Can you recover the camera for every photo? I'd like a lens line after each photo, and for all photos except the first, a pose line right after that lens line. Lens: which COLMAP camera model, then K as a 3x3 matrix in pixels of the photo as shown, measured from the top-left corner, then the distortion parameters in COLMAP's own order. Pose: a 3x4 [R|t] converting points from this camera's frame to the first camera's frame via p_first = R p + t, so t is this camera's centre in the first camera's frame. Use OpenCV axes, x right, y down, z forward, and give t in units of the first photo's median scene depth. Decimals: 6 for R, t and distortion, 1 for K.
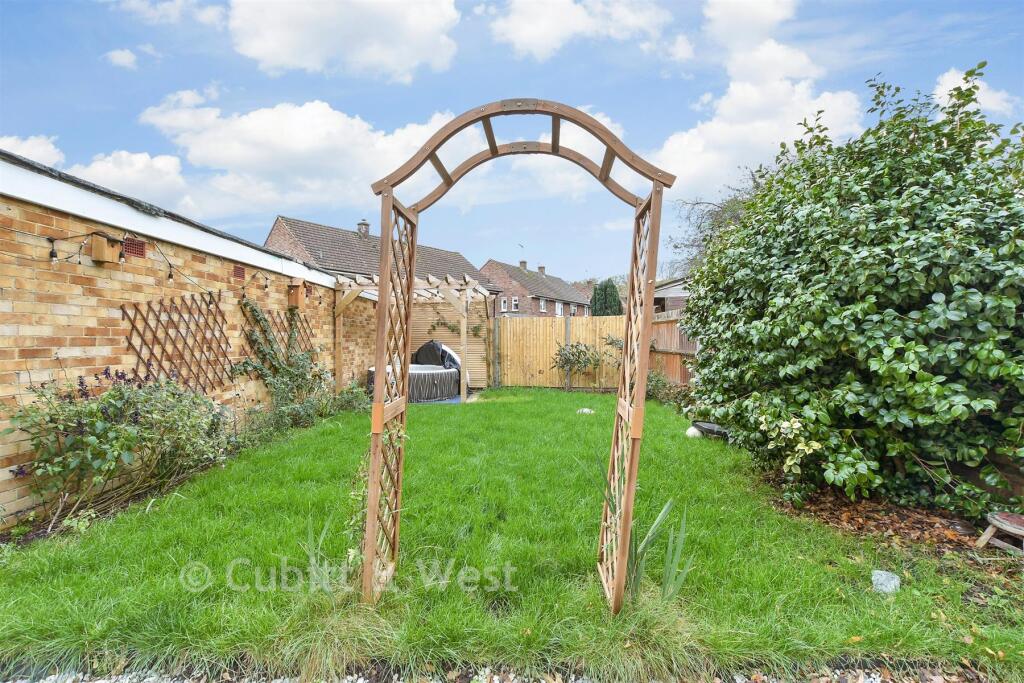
lens RADIAL K [[453.0, 0, 508.5], [0, 453.0, 339.4], [0, 0, 1]] dist [-0.021430, 0.004699]
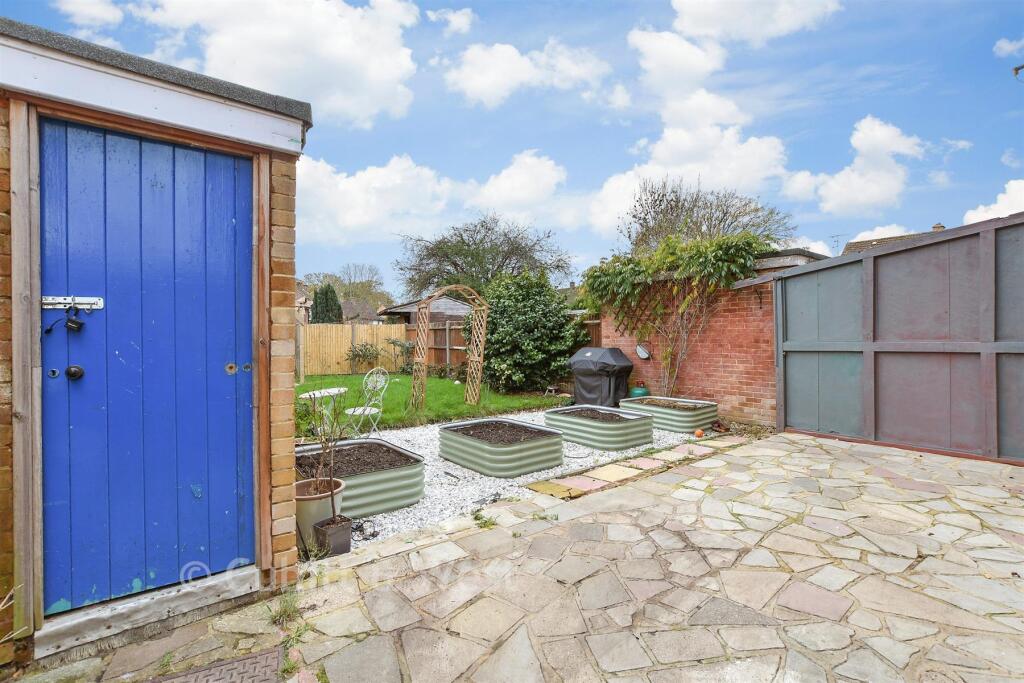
lens RADIAL K [[453.0, 0, 517.0], [0, 453.0, 341.1], [0, 0, 1]] dist [-0.021430, 0.004699]
pose [[0.777636, -0.005627, 0.628689, -1.470956], [0.003246, 0.999983, 0.004936, -0.013277], [-0.628706, -0.001798, 0.777641, -1.754395]]
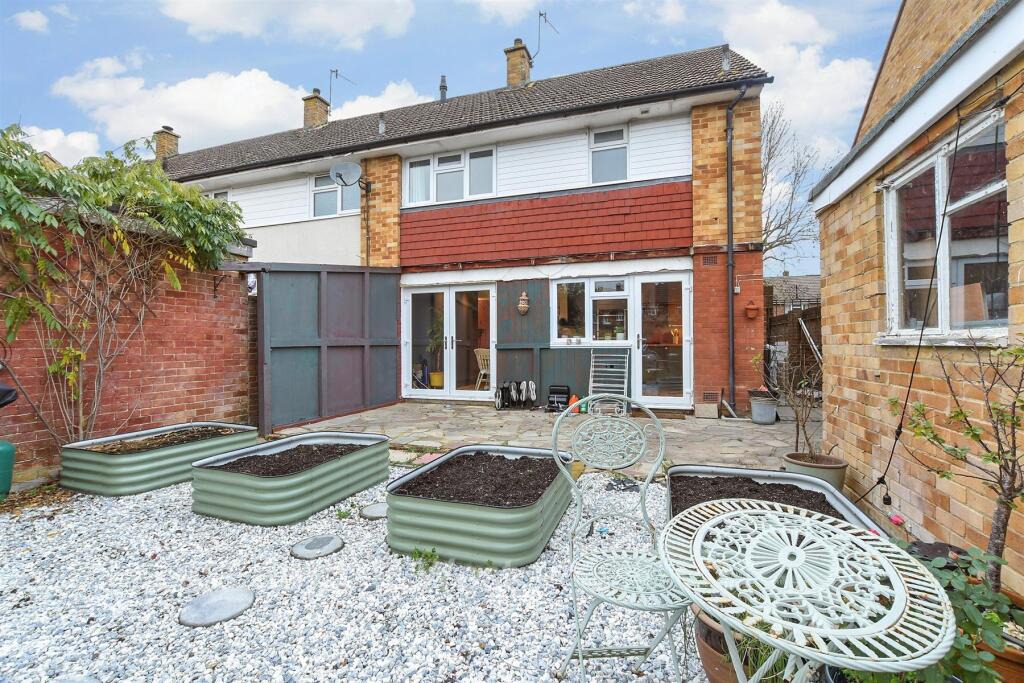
lens RADIAL K [[453.0, 0, 508.9], [0, 453.0, 344.2], [0, 0, 1]] dist [-0.021430, 0.004699]
pose [[-0.950991, 0.003080, 0.309203, -0.764370], [0.002978, 0.999995, -0.000802, 0.041015], [-0.309204, 0.000158, -0.950996, 0.847260]]
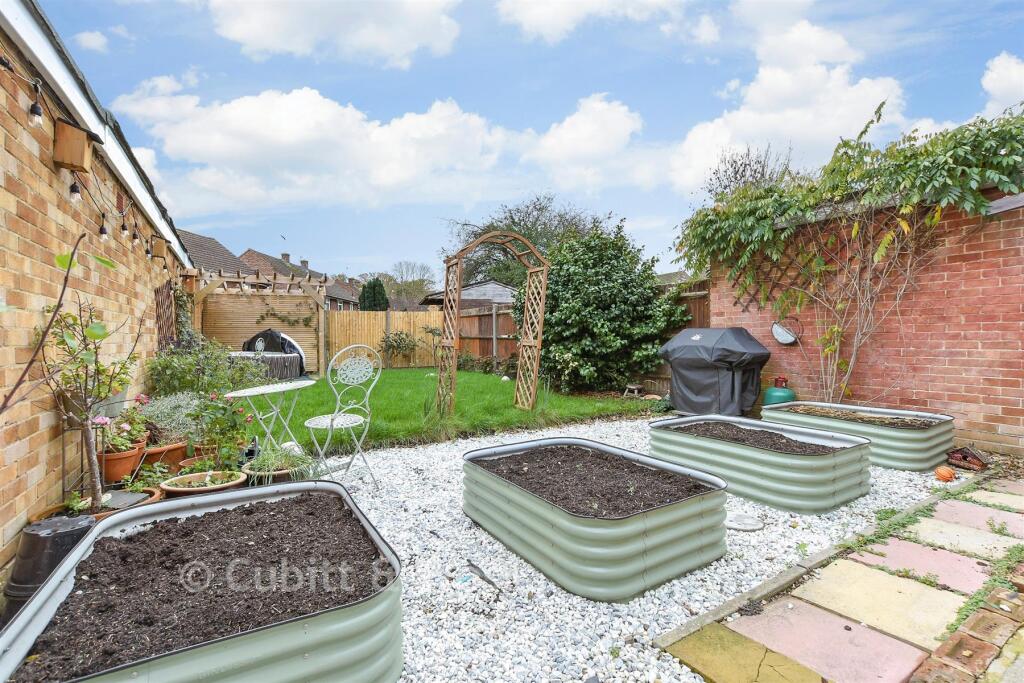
lens RADIAL K [[453.0, 0, 514.7], [0, 453.0, 339.1], [0, 0, 1]] dist [-0.021430, 0.004699]
pose [[0.845431, -0.002785, 0.534078, -0.961597], [0.001651, 0.999995, 0.002600, 0.095567], [-0.534082, -0.001316, 0.845431, -0.959937]]
